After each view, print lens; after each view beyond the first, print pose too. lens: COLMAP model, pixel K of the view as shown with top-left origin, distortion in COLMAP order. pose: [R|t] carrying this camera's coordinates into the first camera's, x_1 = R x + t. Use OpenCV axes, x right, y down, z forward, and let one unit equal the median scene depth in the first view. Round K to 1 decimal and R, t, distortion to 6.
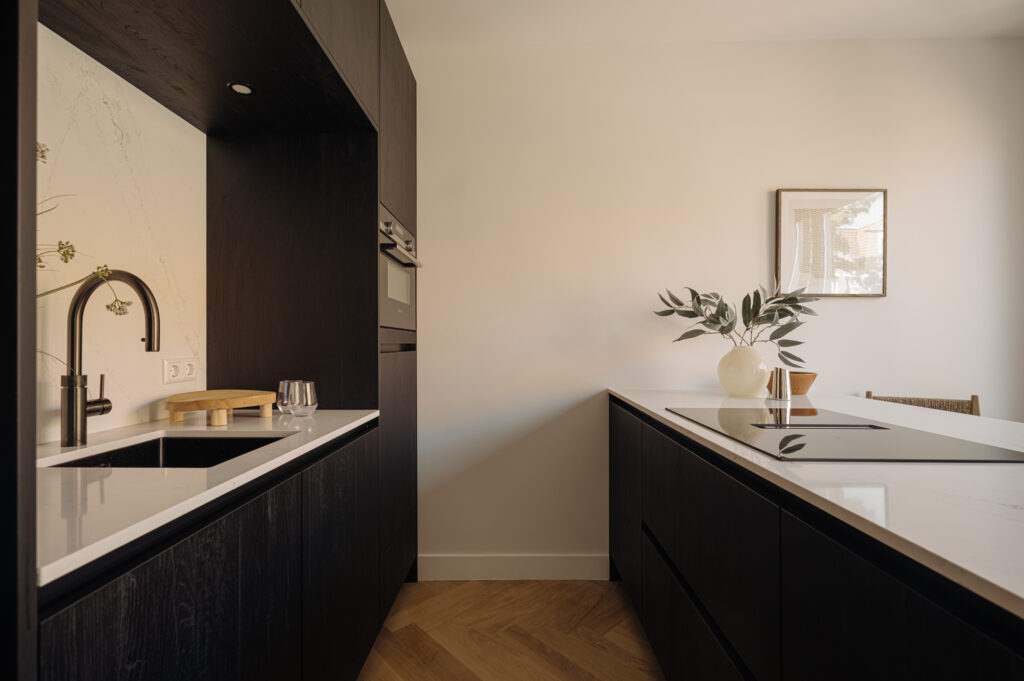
lens RADIAL K [[473.3, 0, 511.7], [0, 473.3, 344.9], [0, 0, 1]] dist [0.001975, 0.000039]
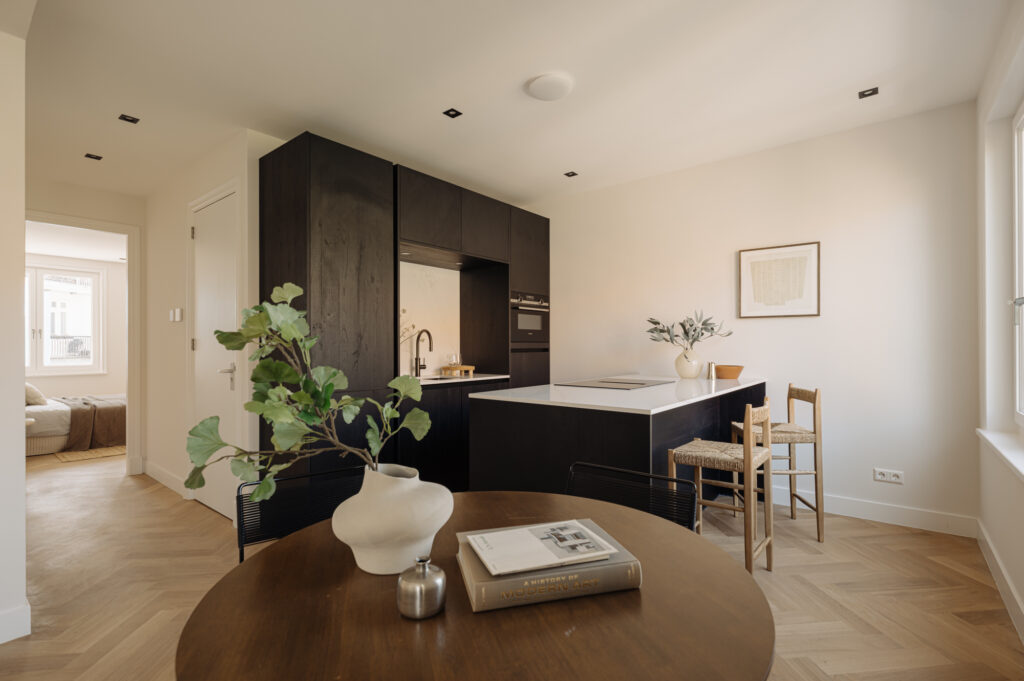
lens RADIAL K [[473.3, 0, 511.7], [0, 473.3, 344.9], [0, 0, 1]] dist [0.001975, 0.000039]
pose [[0.789815, -0.002967, -0.613338, 1.373934], [0.003032, 0.999995, -0.000932, -0.022244], [0.613338, -0.001123, 0.789820, -1.048305]]
